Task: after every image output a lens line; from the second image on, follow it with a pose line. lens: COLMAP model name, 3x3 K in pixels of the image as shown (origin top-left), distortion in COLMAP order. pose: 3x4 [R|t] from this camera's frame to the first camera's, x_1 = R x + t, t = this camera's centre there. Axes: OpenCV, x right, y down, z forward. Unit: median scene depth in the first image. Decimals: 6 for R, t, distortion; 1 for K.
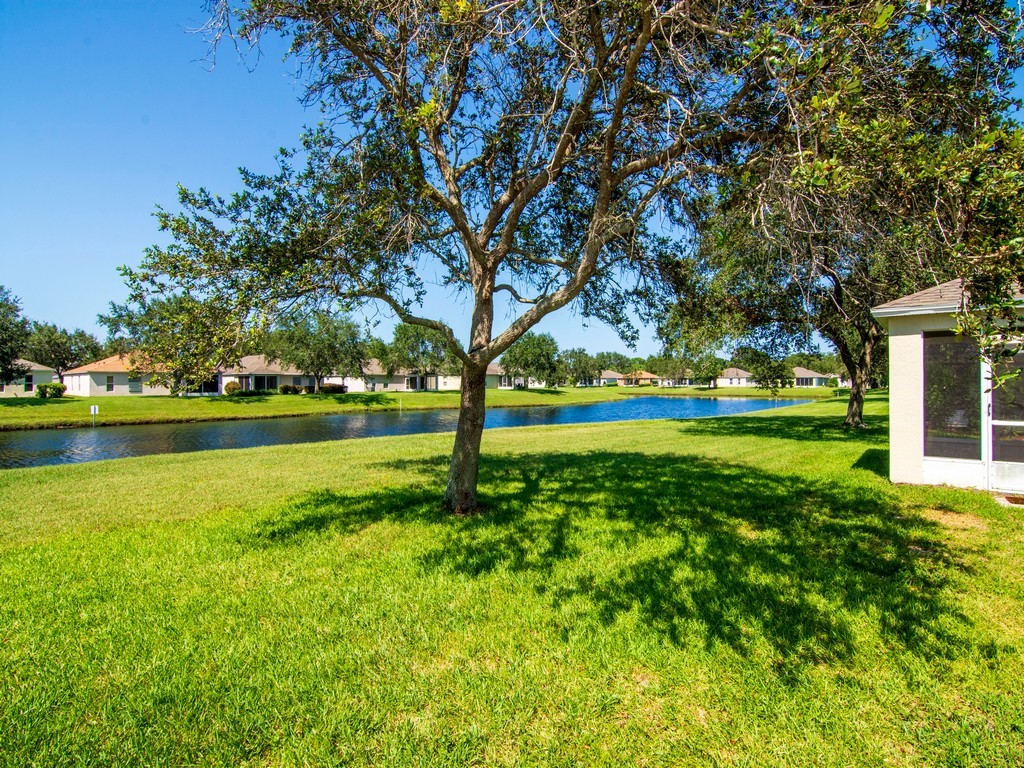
lens RADIAL K [[512.8, 0, 512.0], [0, 512.8, 384.0], [0, 0, 1]] dist [-0.002990, -0.000114]
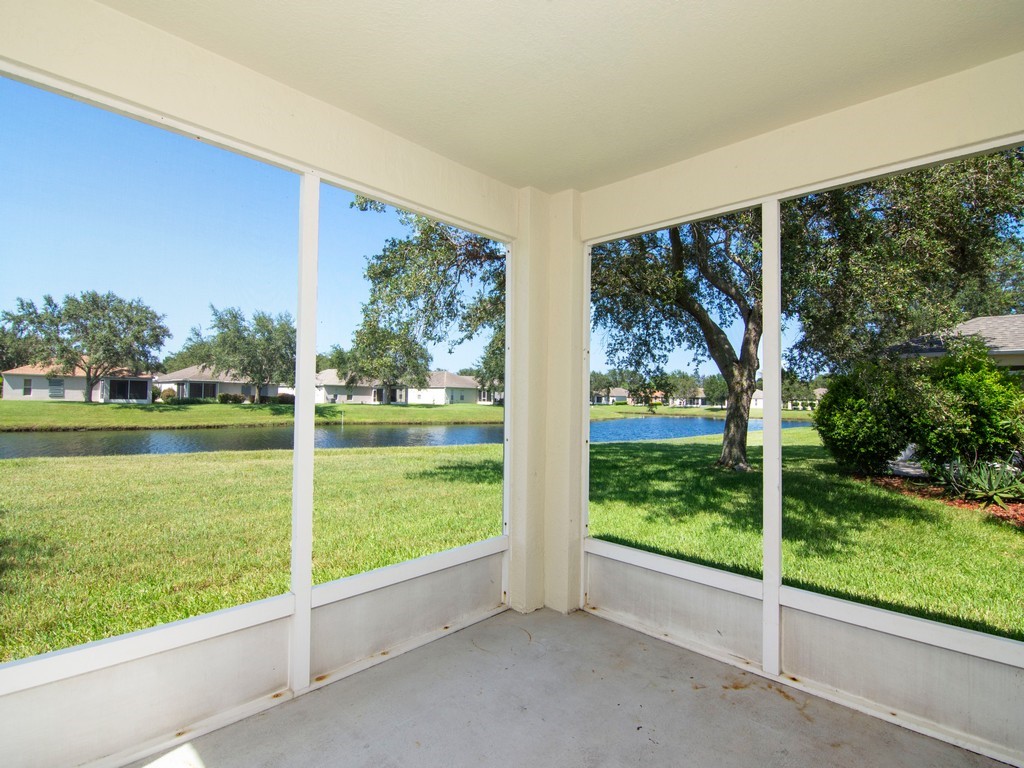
lens RADIAL K [[504.8, 0, 515.7], [0, 504.8, 382.3], [0, 0, 1]] dist [-0.003175, -0.000460]
pose [[0.997742, 0.019367, -0.064306, 0.123446], [-0.021794, 0.999068, -0.037265, 0.003922], [0.063524, 0.038582, 0.997234, 0.109520]]
